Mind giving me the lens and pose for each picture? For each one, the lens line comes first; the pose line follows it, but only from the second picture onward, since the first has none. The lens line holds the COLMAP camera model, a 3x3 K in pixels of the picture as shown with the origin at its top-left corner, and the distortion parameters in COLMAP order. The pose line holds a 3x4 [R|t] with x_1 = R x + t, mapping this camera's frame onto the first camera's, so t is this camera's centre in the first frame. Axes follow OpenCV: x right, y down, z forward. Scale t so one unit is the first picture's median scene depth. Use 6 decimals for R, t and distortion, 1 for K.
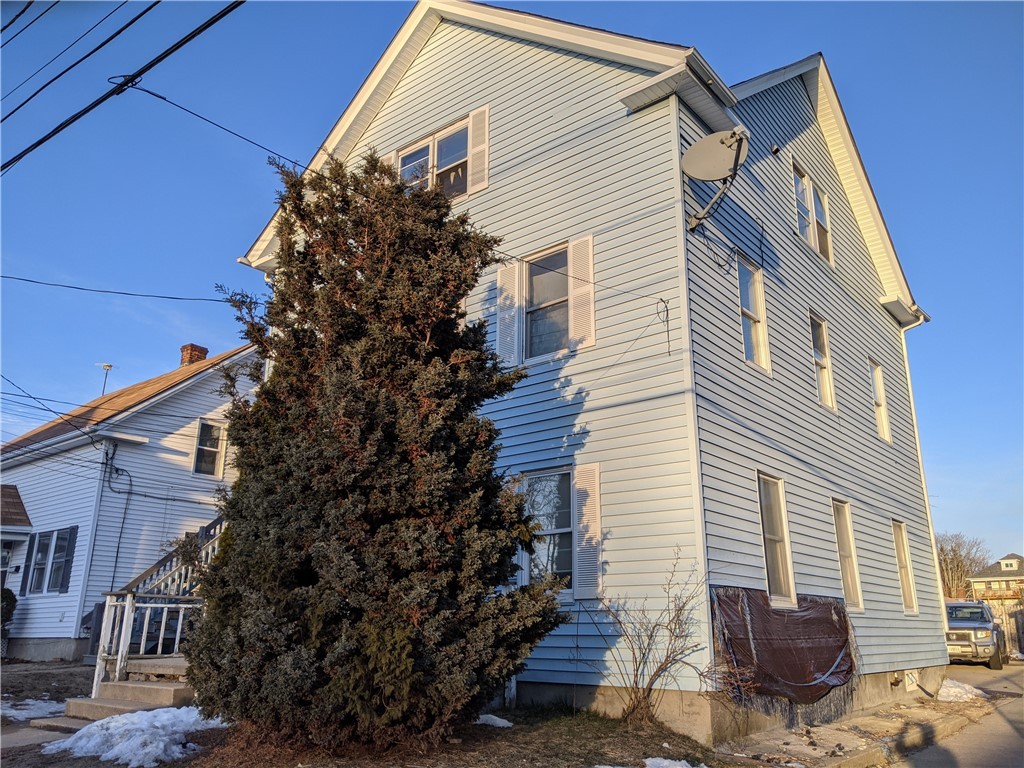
lens RADIAL K [[814.9, 0, 513.4], [0, 814.9, 375.4], [0, 0, 1]] dist [-0.008347, -0.015920]
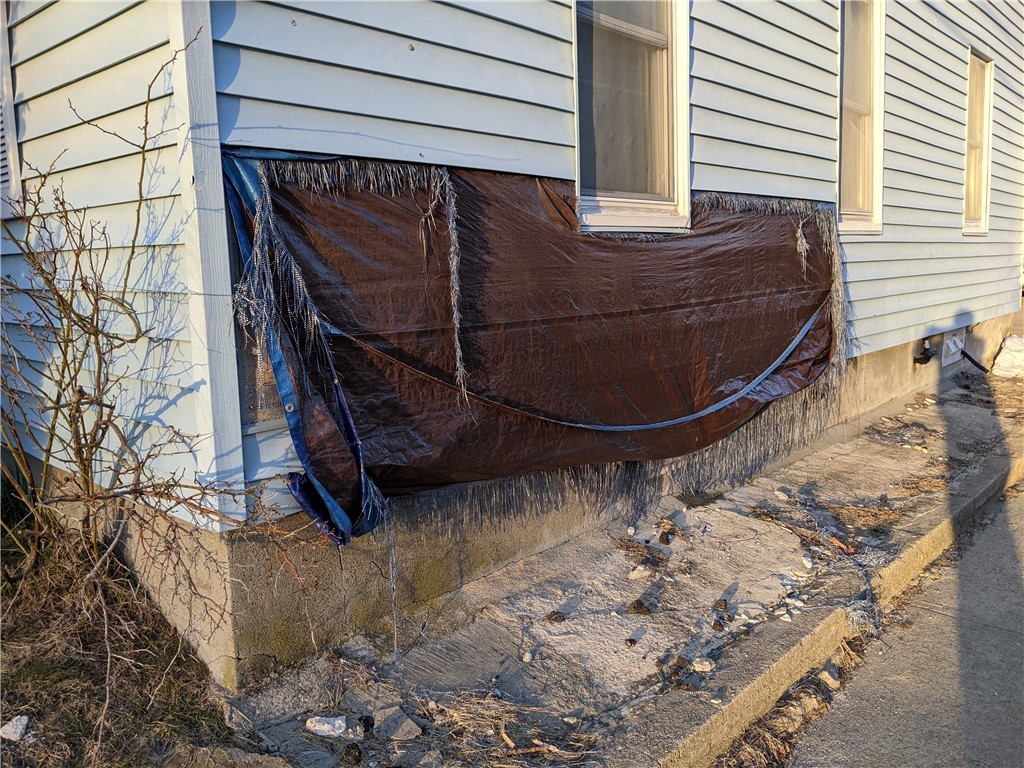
lens RADIAL K [[814.9, 0, 514.2], [0, 814.9, 382.6], [0, 0, 1]] dist [-0.008347, -0.015920]
pose [[0.998034, -0.022356, -0.058549, 0.278415], [0.045924, 0.896589, 0.440477, 0.172630], [0.042647, -0.442300, 0.895853, 0.598404]]
